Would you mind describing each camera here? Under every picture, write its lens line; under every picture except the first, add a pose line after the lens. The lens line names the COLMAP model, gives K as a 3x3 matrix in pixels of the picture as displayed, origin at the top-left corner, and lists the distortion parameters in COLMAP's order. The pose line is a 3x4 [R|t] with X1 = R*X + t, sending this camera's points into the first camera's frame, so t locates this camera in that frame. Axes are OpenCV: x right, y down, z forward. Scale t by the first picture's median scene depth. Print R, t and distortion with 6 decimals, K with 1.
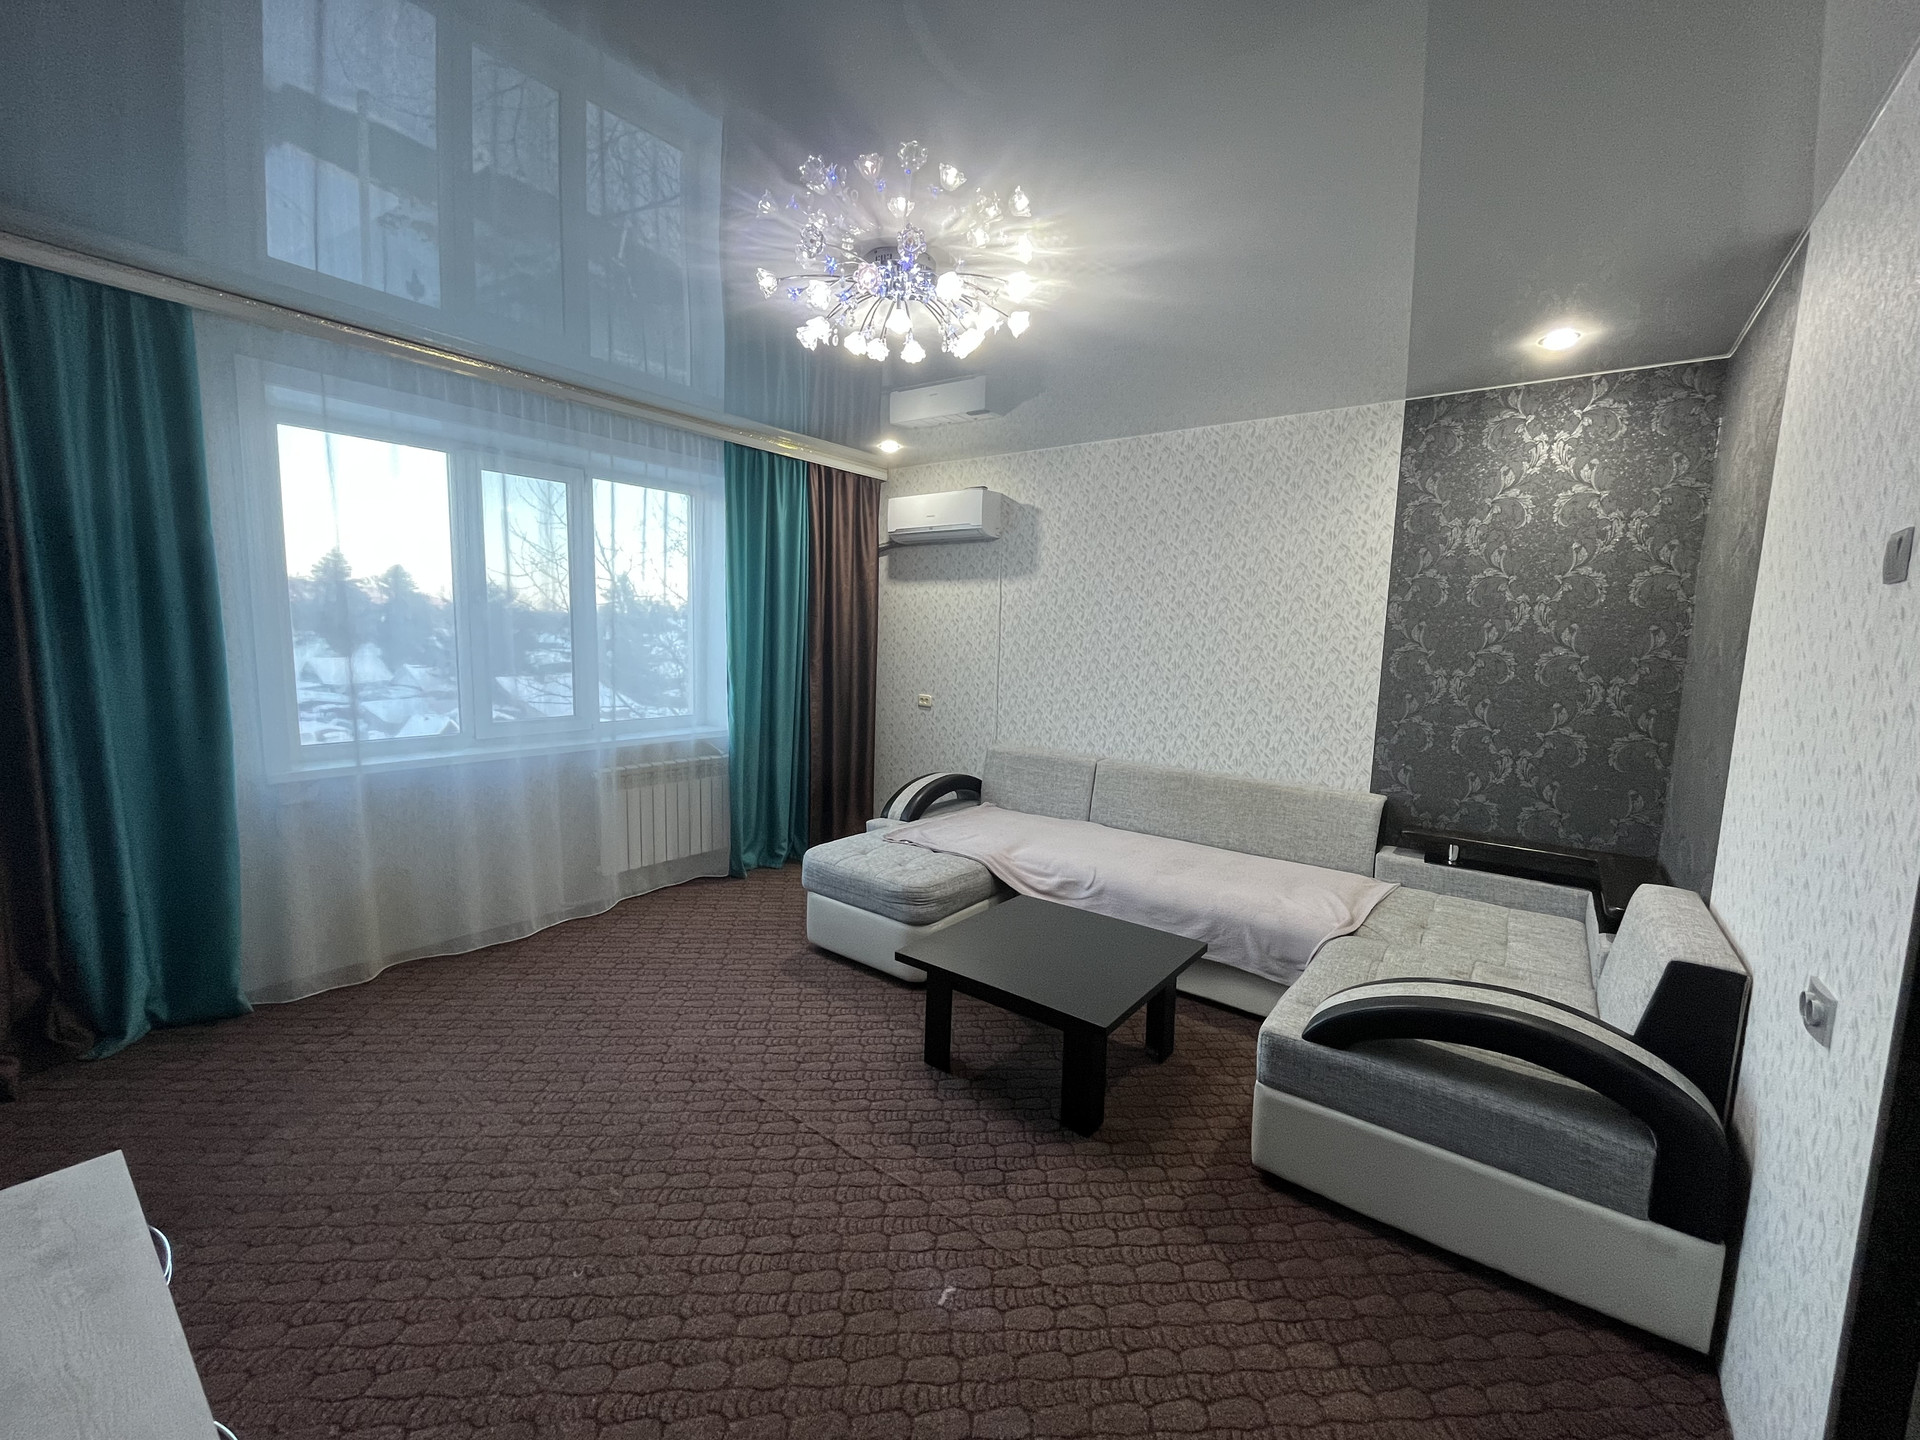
lens RADIAL K [[780.7, 0, 954.3], [0, 780.7, 723.2], [0, 0, 1]] dist [-0.003620, 0.000228]
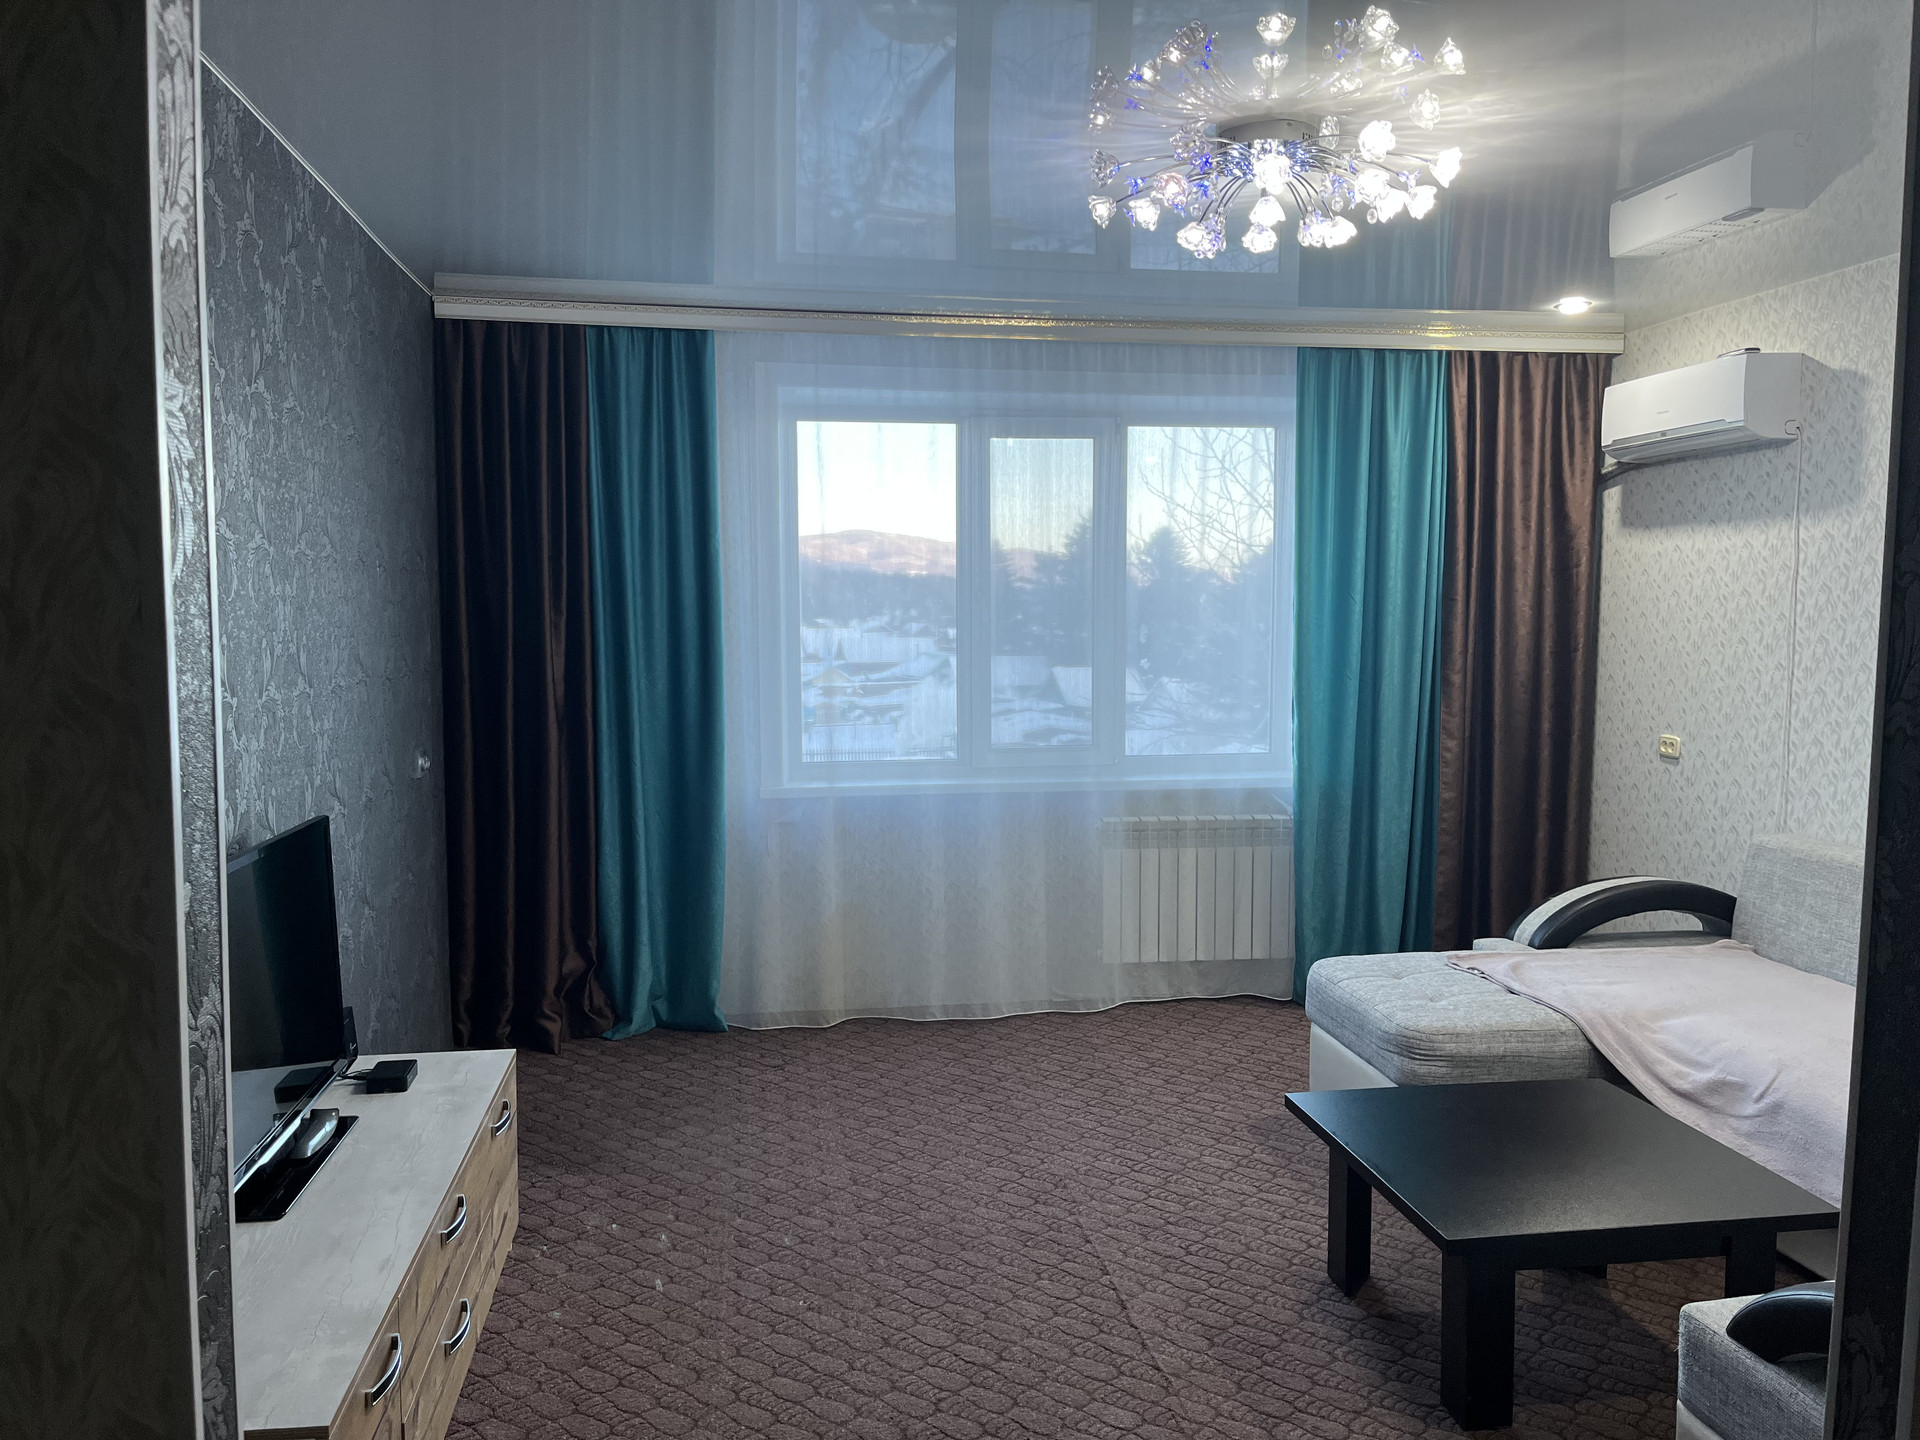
lens RADIAL K [[1460.8, 0, 969.8], [0, 1460.8, 723.6], [0, 0, 1]] dist [0.060902, -0.084831]
pose [[0.723647, 0.026377, -0.689666, 0.459199], [-0.057381, 0.998109, -0.022035, 0.008519], [0.687781, 0.055520, 0.723792, -0.111629]]
